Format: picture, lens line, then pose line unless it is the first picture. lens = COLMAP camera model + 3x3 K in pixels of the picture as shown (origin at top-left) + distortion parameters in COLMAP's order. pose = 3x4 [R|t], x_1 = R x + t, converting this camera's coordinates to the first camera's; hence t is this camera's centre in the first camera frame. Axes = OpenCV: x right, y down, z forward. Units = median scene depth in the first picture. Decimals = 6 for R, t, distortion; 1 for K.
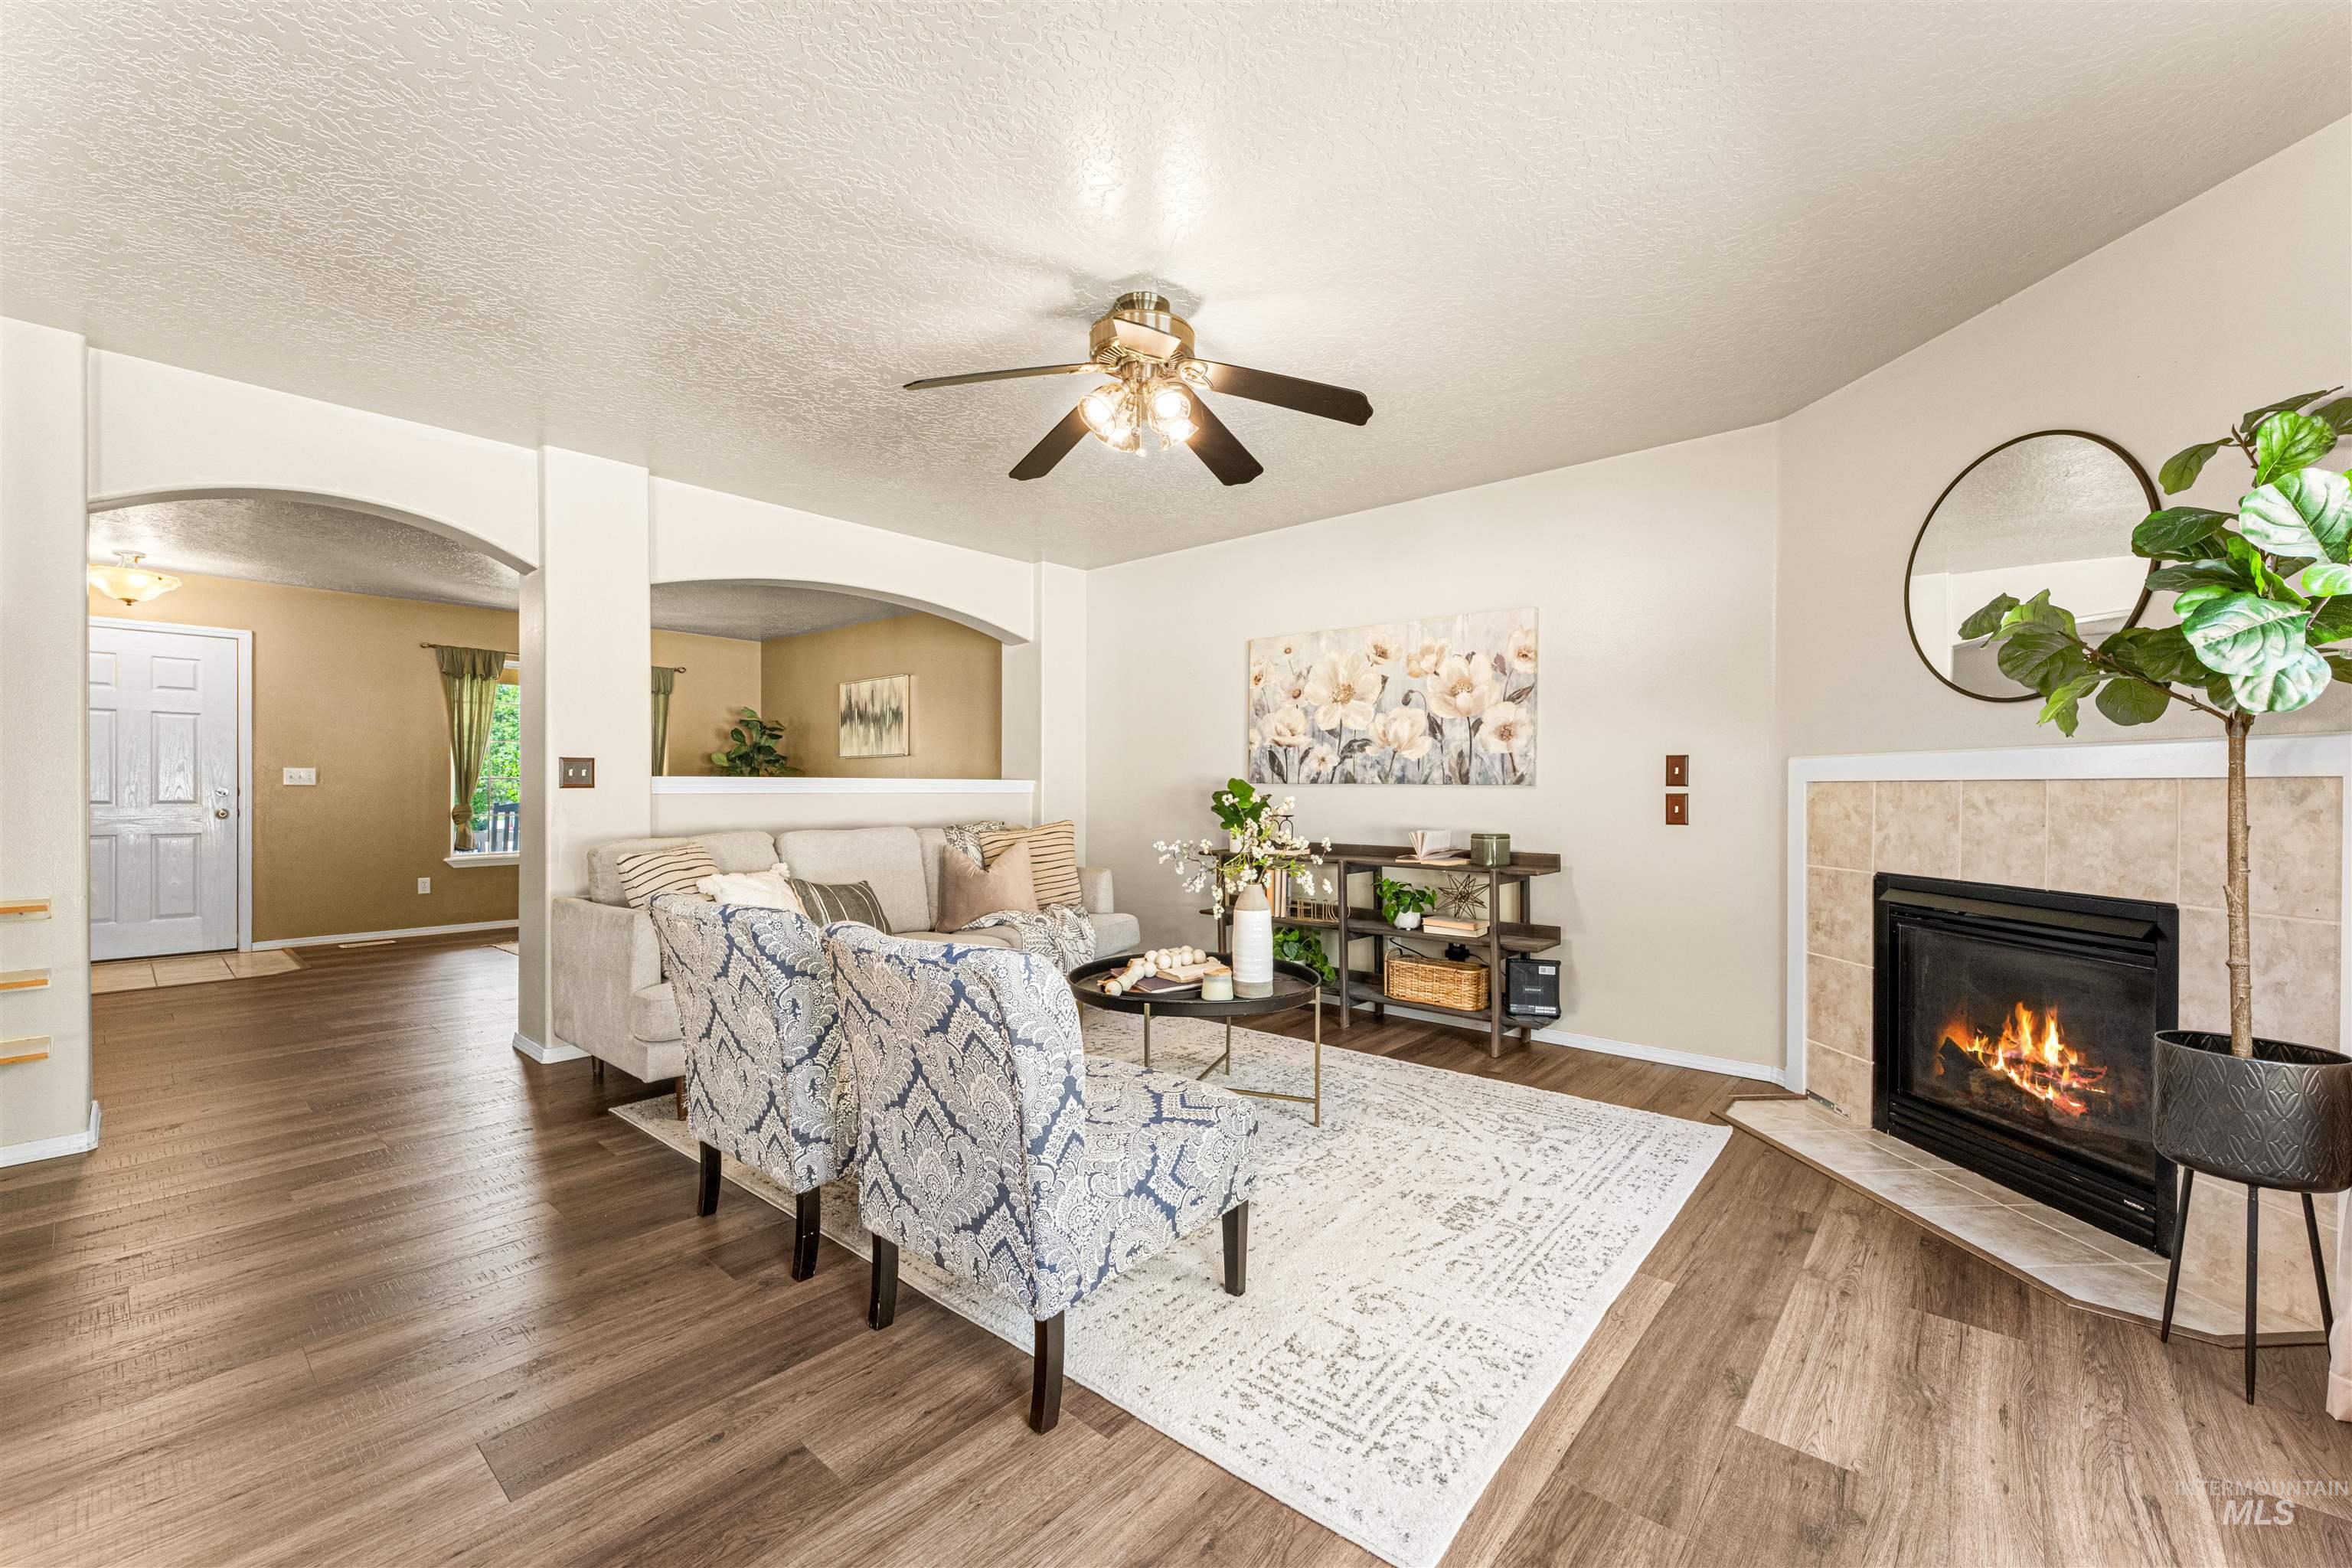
lens RADIAL K [[958.2, 0, 1158.9], [0, 958.2, 795.5], [0, 0, 1]] dist [-0.000717, 0.000238]
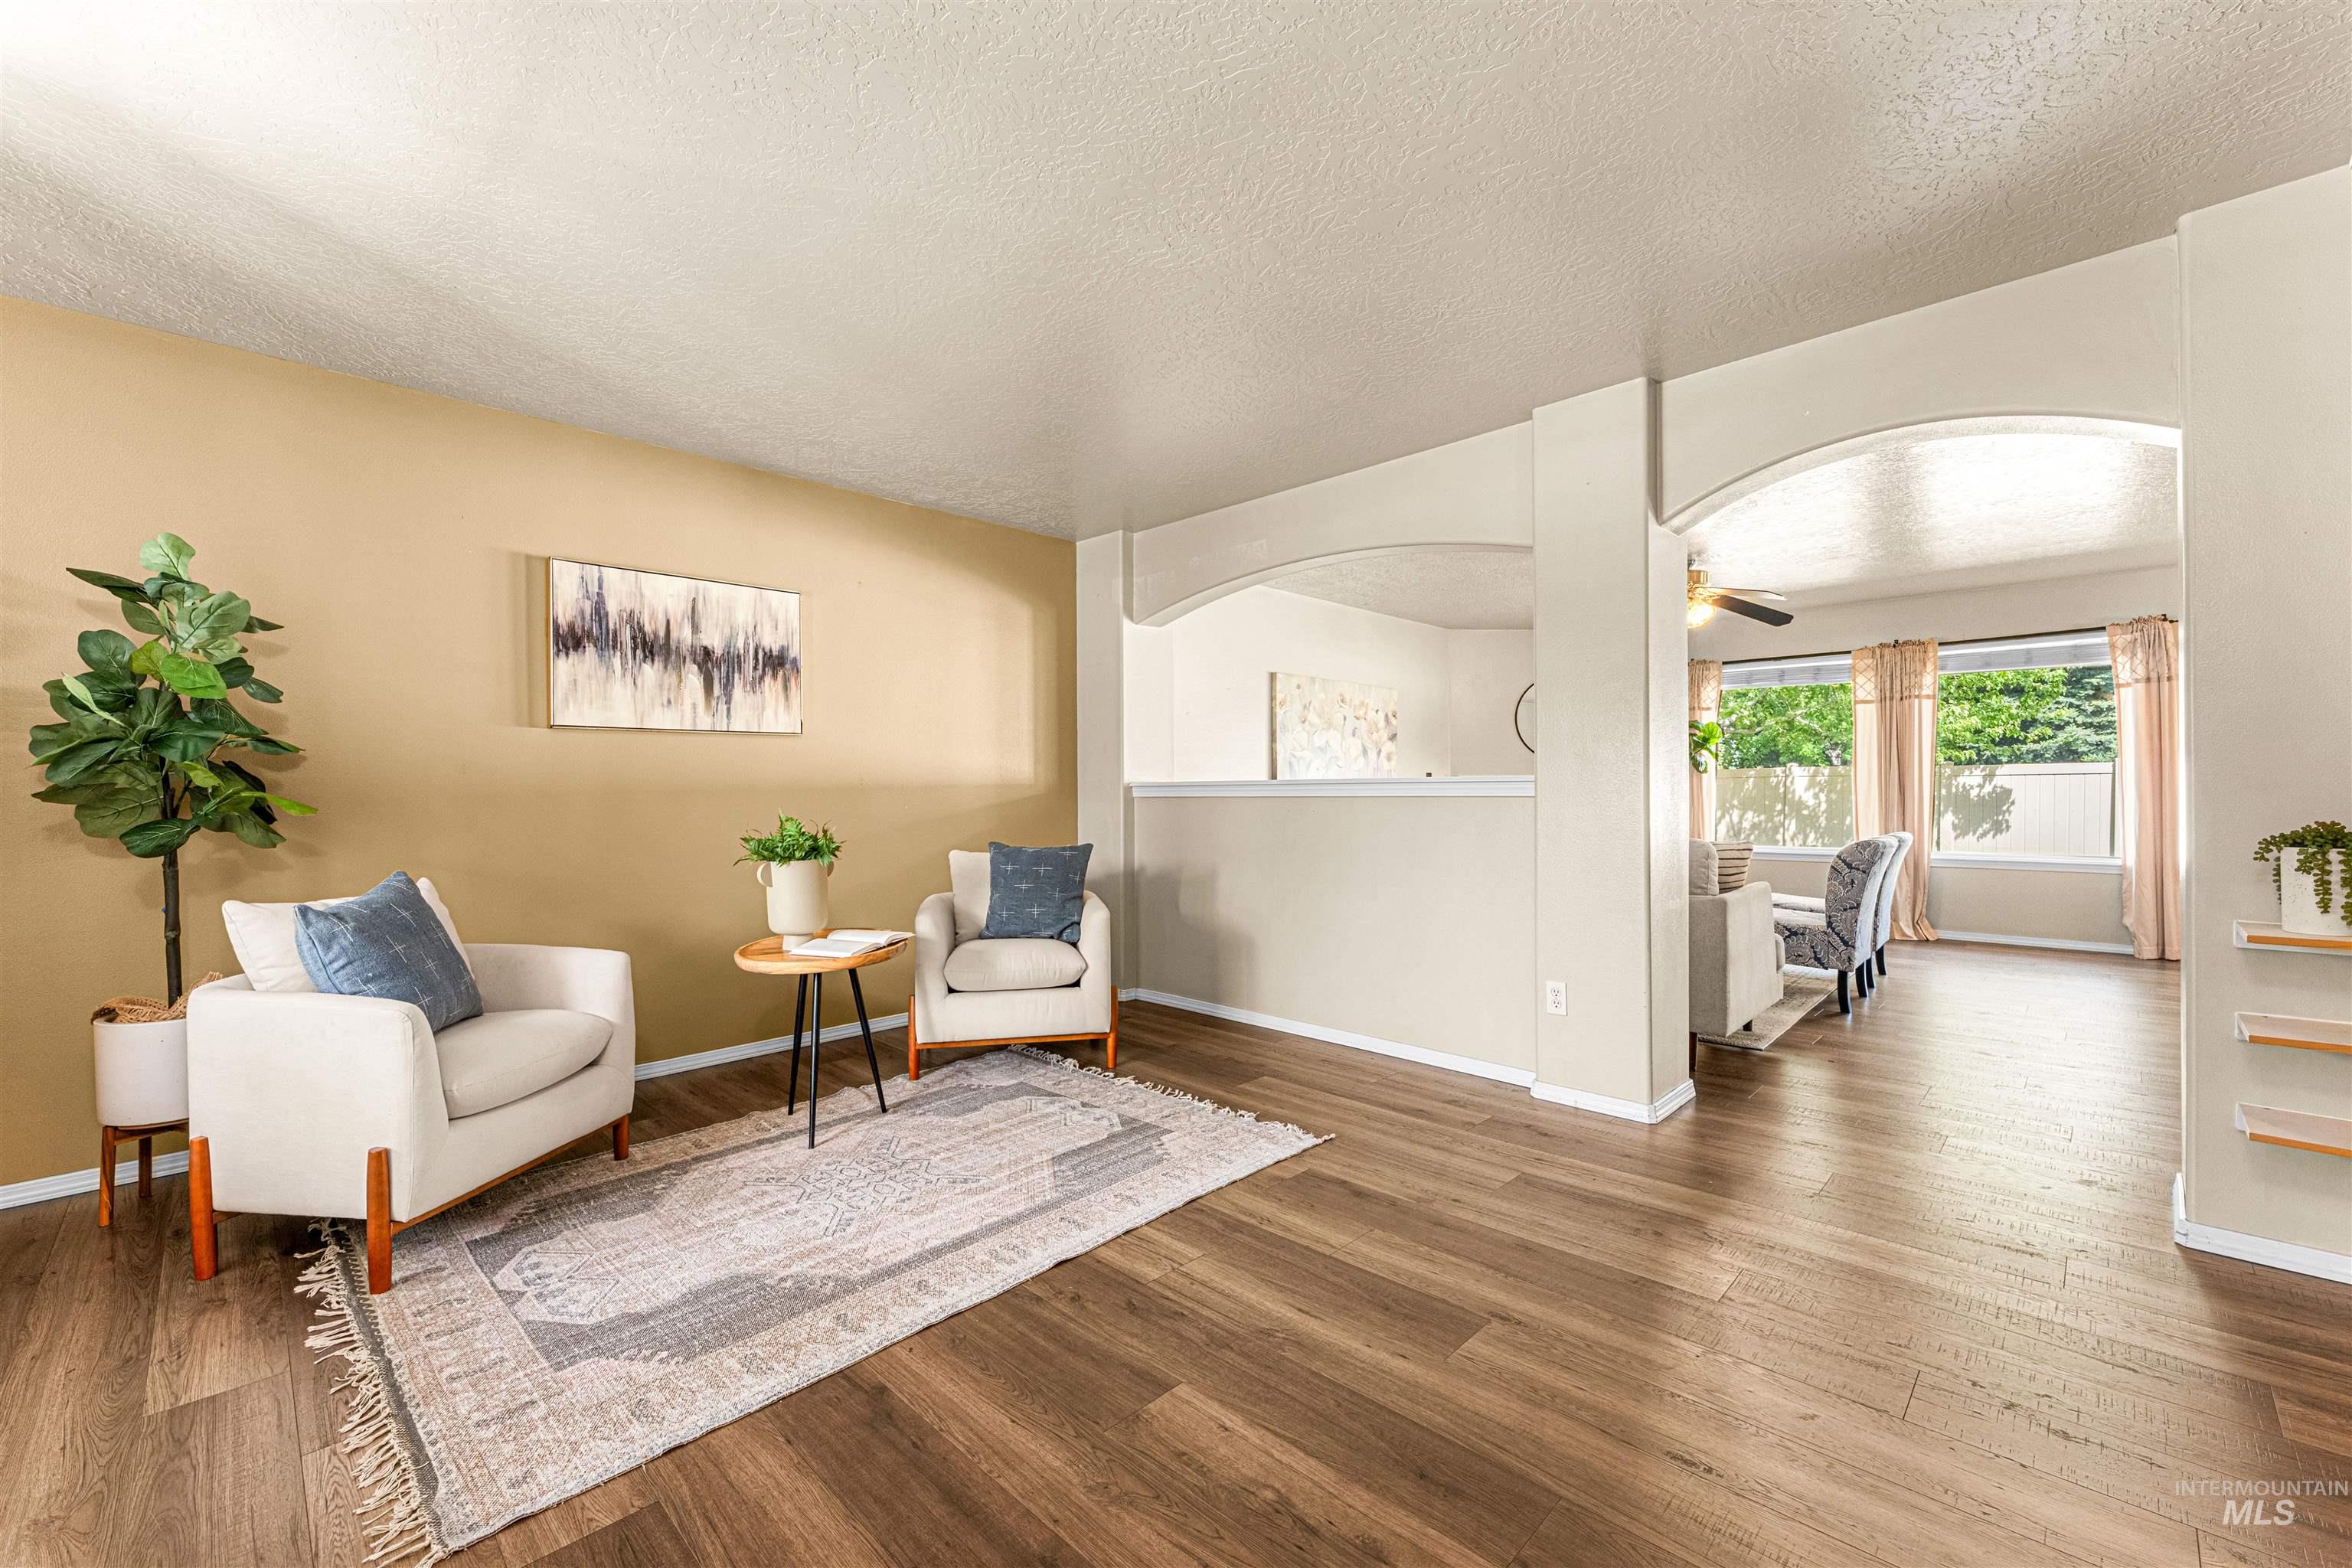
lens RADIAL K [[958.2, 0, 1178.7], [0, 958.2, 792.0], [0, 0, 1]] dist [-0.000717, 0.000238]
pose [[0.042187, -0.003142, 0.999105, -1.346424], [0.014936, 0.999885, 0.002514, -0.011692], [-0.998998, 0.014817, 0.042229, 1.243167]]
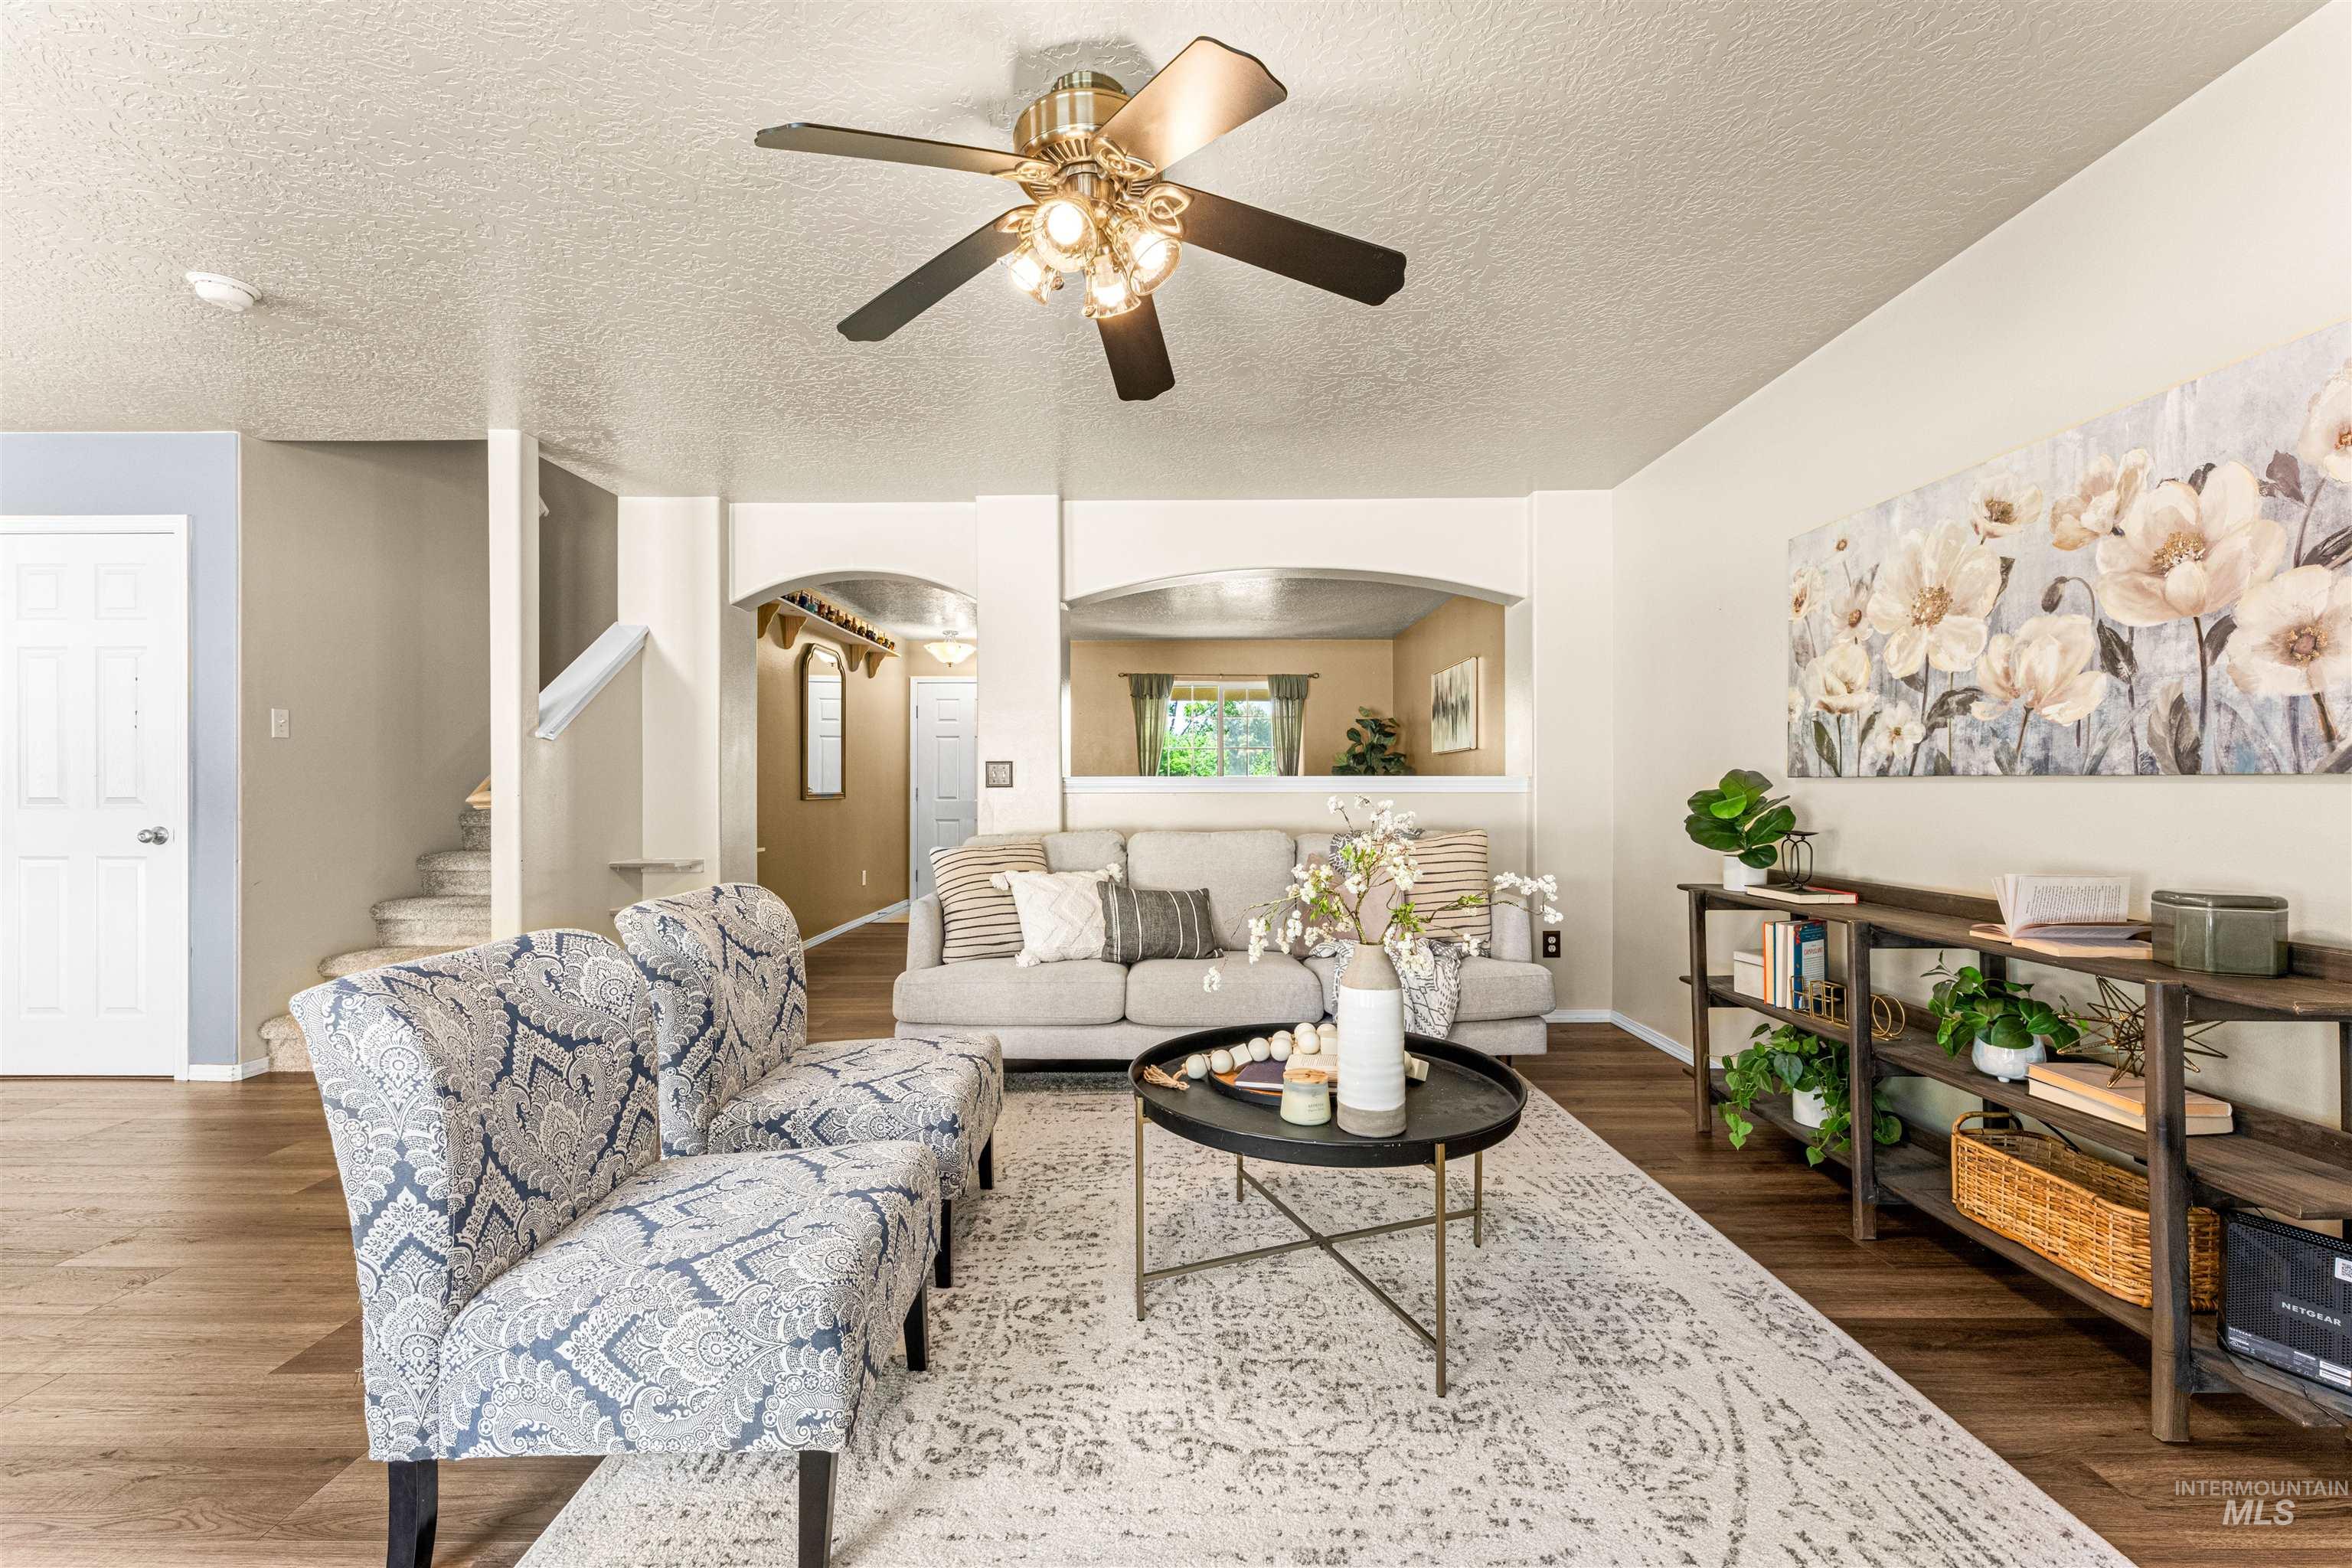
lens RADIAL K [[958.2, 0, 1152.0], [0, 958.2, 787.9], [0, 0, 1]] dist [-0.000717, 0.000238]
pose [[0.658141, -0.002745, -0.752890, 0.327872], [-0.003507, 0.999971, -0.006712, -0.000839], [0.752887, 0.007058, 0.658113, 0.352172]]
